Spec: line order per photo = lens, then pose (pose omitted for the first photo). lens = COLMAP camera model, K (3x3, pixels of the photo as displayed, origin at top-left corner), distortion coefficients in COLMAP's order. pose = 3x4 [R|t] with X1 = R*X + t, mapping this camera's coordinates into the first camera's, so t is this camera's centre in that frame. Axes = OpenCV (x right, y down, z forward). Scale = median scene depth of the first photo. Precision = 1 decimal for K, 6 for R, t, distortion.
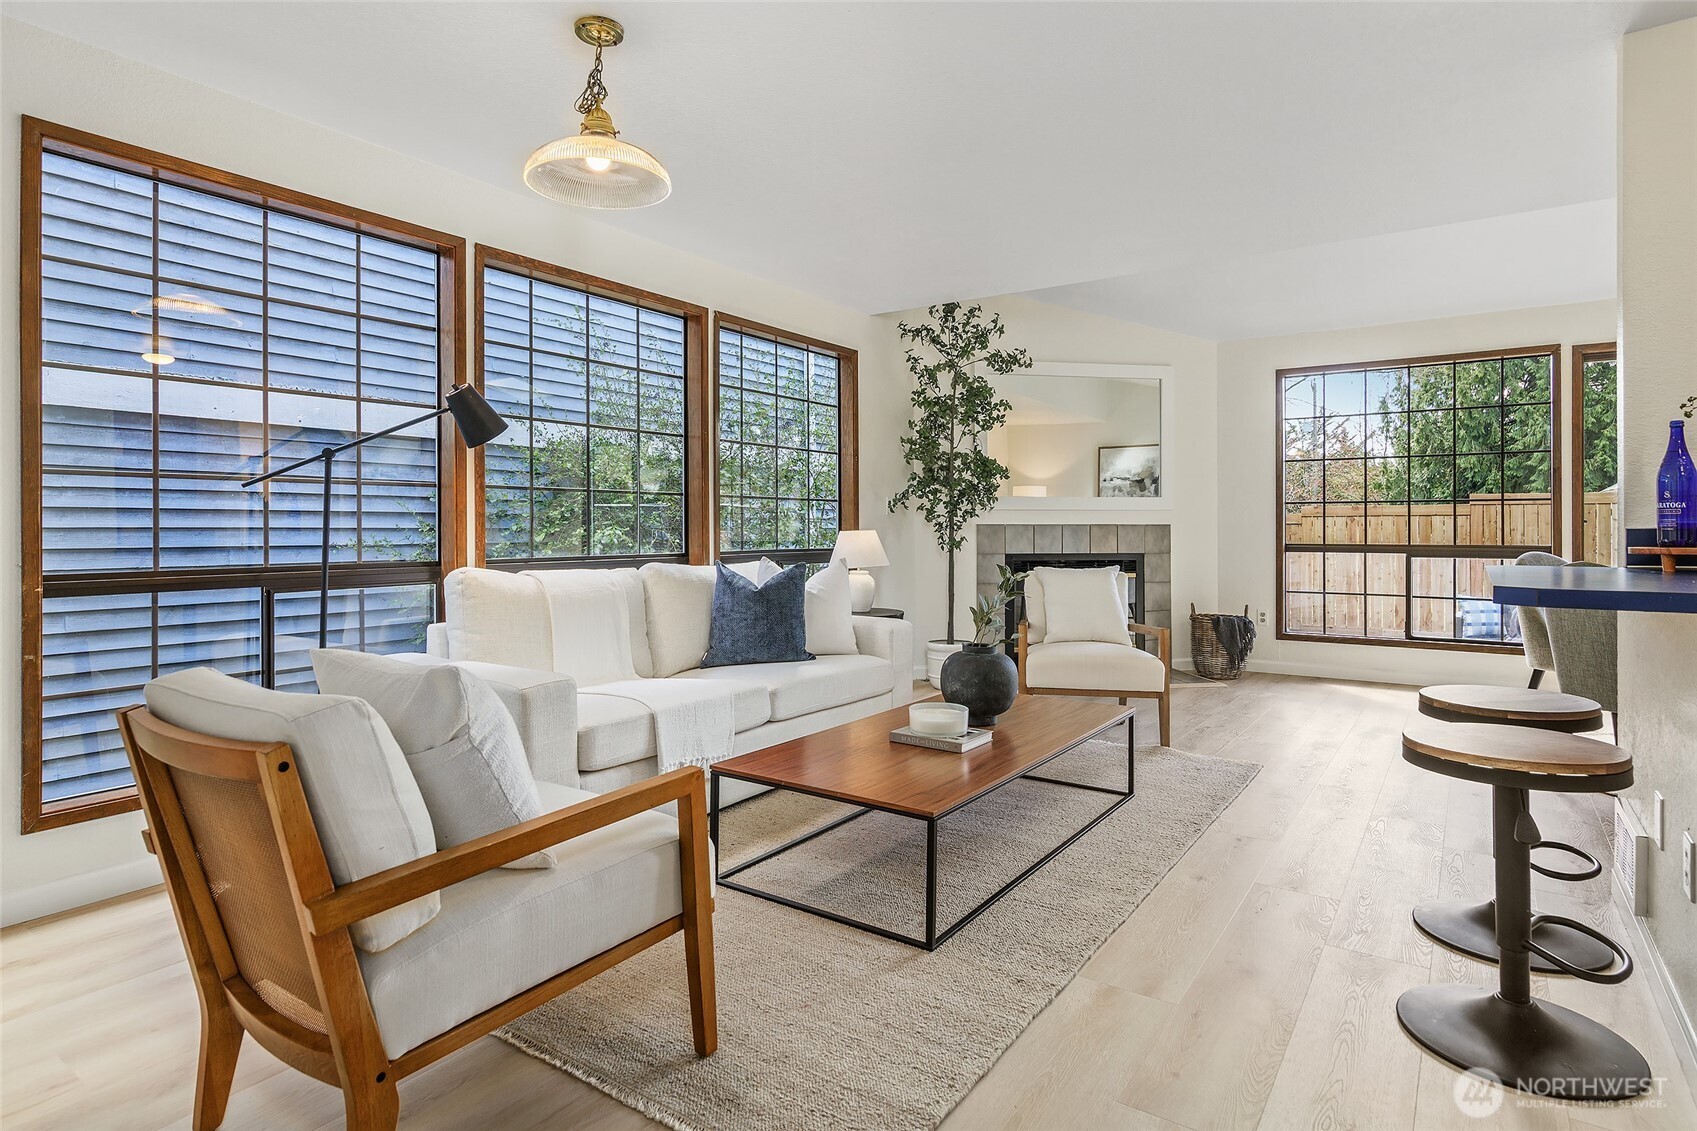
lens RADIAL K [[921.0, 0, 855.9], [0, 921.0, 523.3], [0, 0, 1]] dist [0.004167, 0.000683]
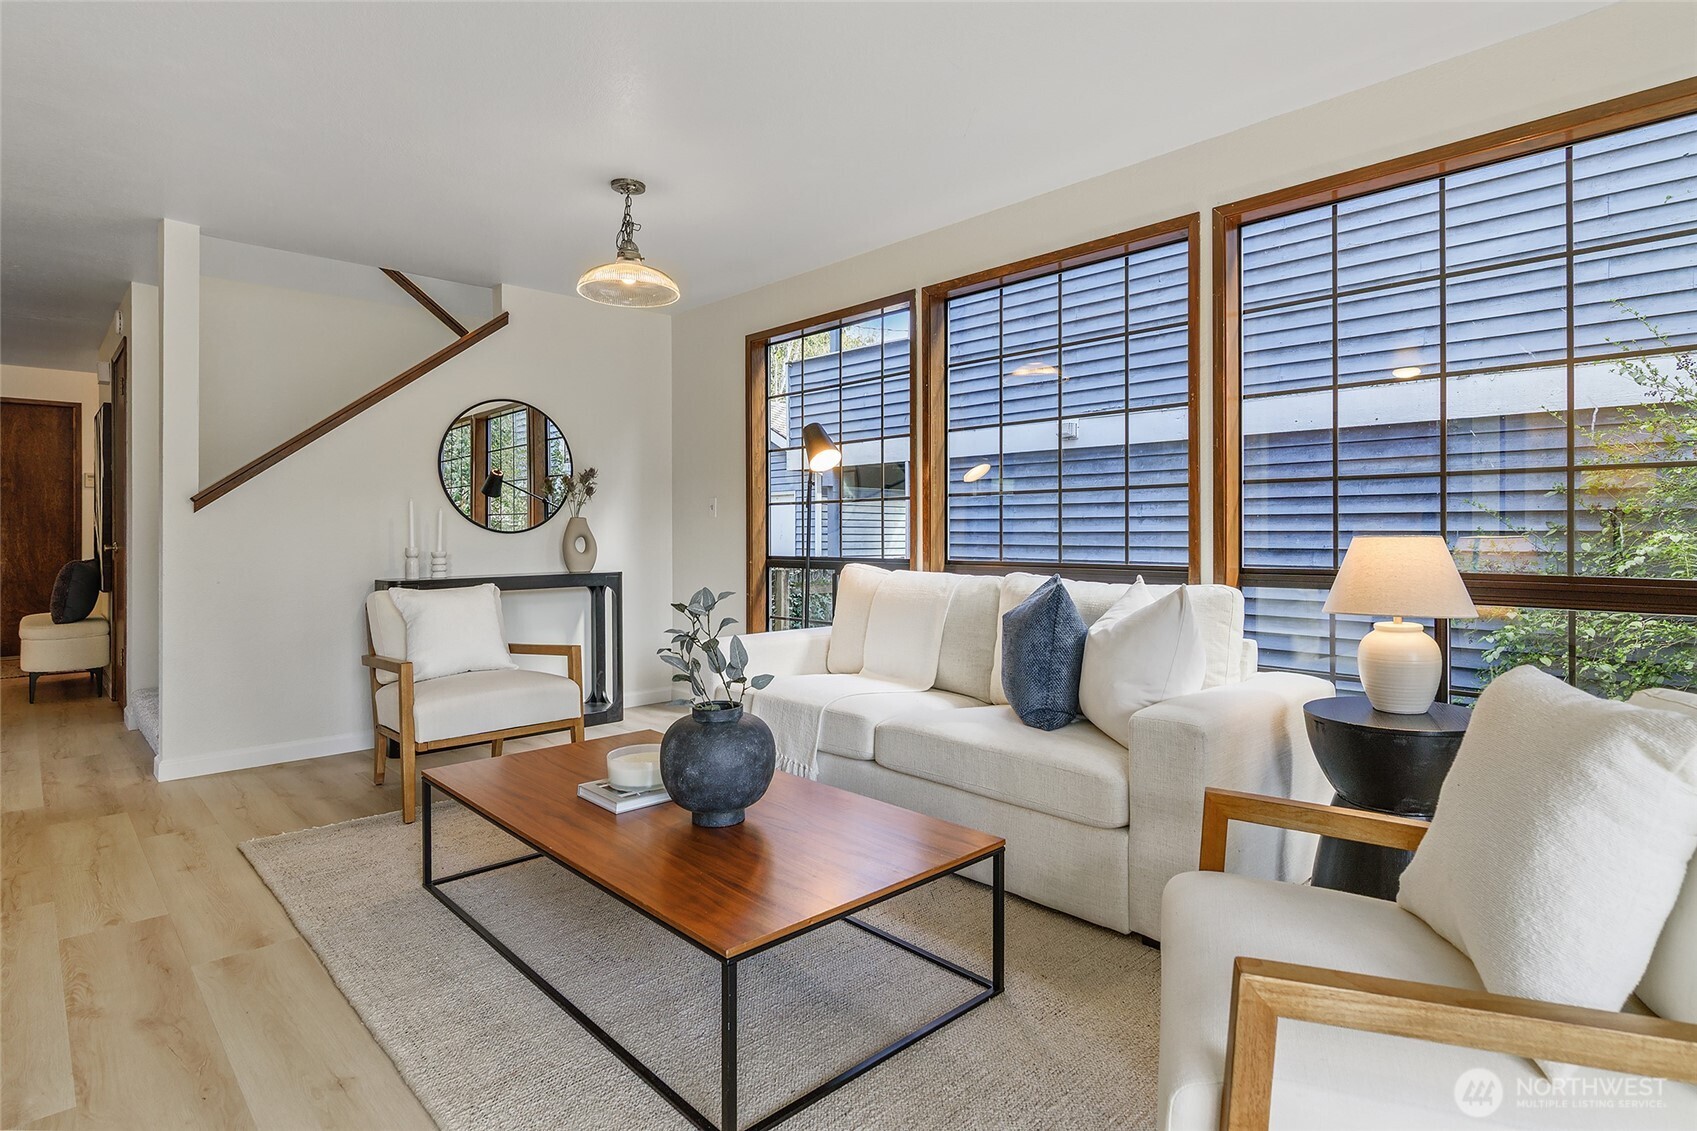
lens RADIAL K [[882.2, 0, 859.8], [0, 882.2, 529.7], [0, 0, 1]] dist [0.002872, -0.003248]
pose [[-0.215113, -0.006115, -0.976570, 0.424483], [0.007632, 0.999939, -0.007942, 0.007176], [0.976559, -0.009161, -0.215054, 0.709205]]
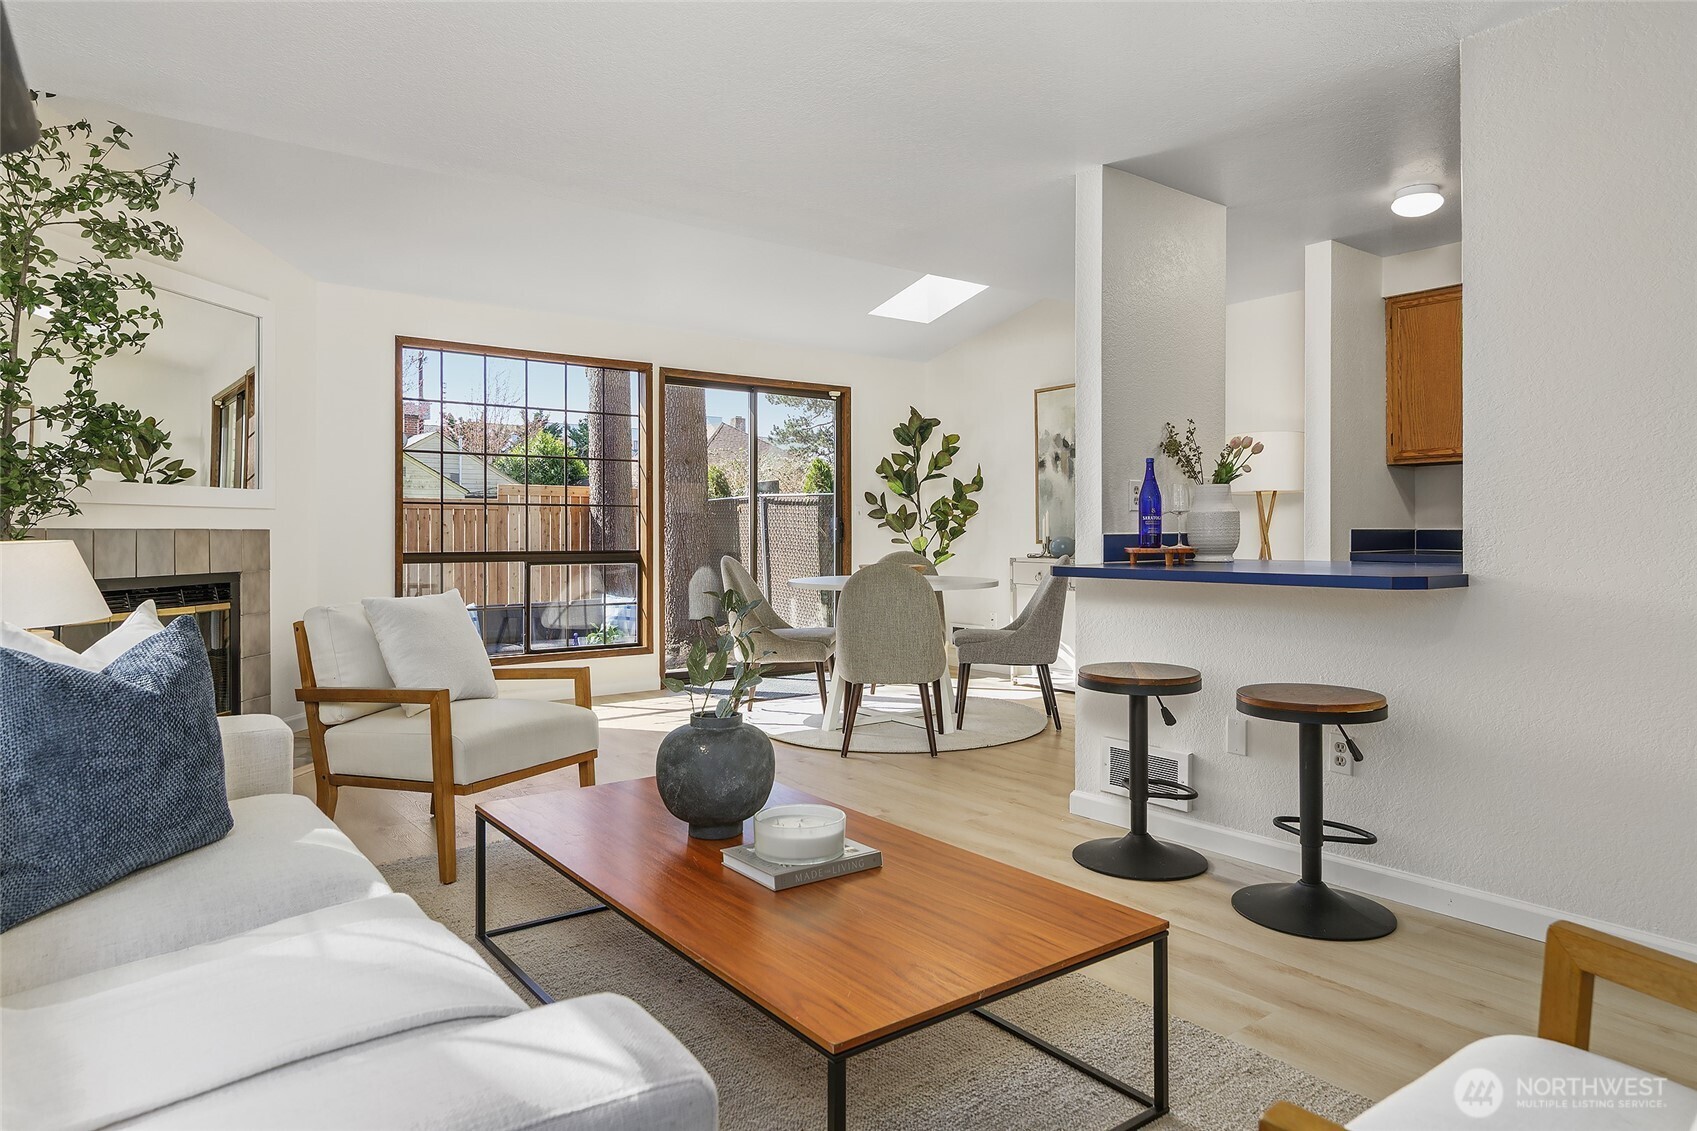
lens RADIAL K [[1031.4, 0, 868.7], [0, 1031.4, 530.1], [0, 0, 1]] dist [0.017052, -0.000381]
pose [[0.306659, 0.001669, 0.951818, -0.304022], [-0.004224, 0.999991, -0.000393, 0.000358], [-0.951810, -0.003900, 0.306663, 0.380307]]
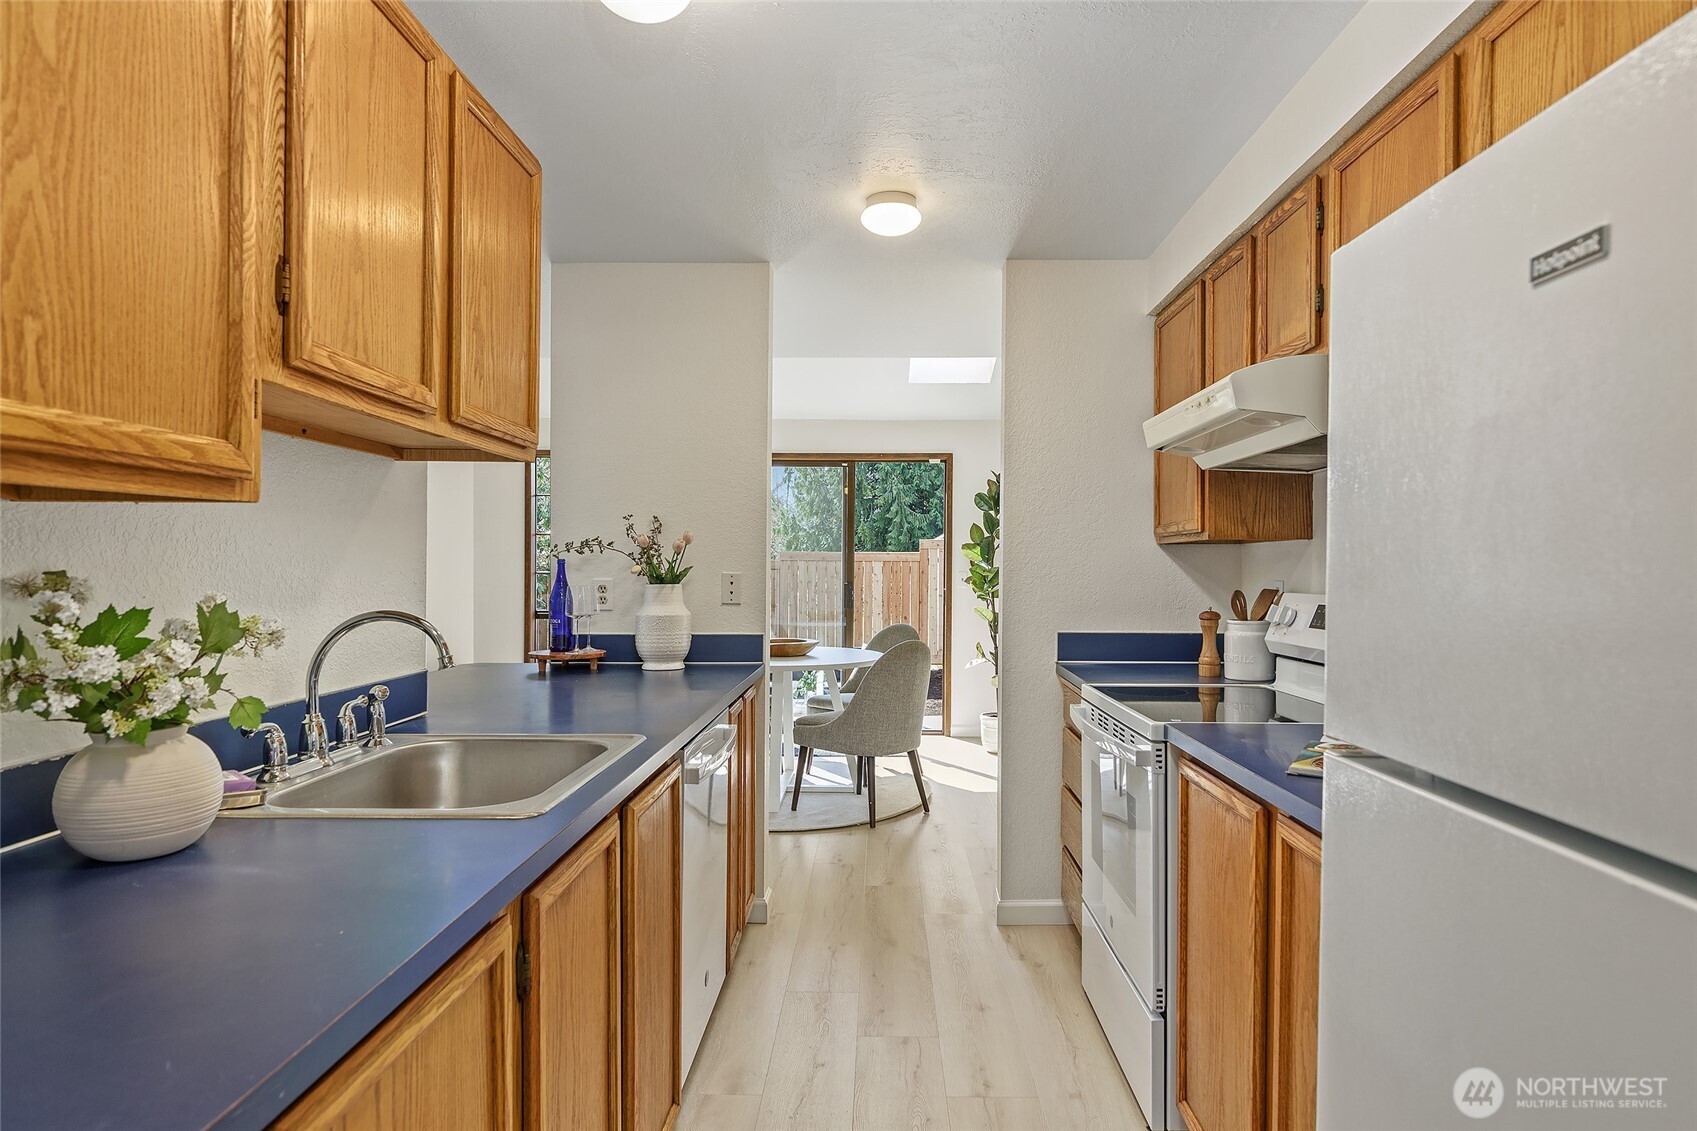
lens RADIAL K [[966.0, 0, 853.7], [0, 966.0, 565.3], [0, 0, 1]] dist [0.006947, -0.003039]
pose [[0.844249, 0.008484, 0.535884, 0.197063], [-0.012905, 0.999907, 0.004501, -0.045464], [-0.535795, -0.010716, 0.844280, -0.180221]]
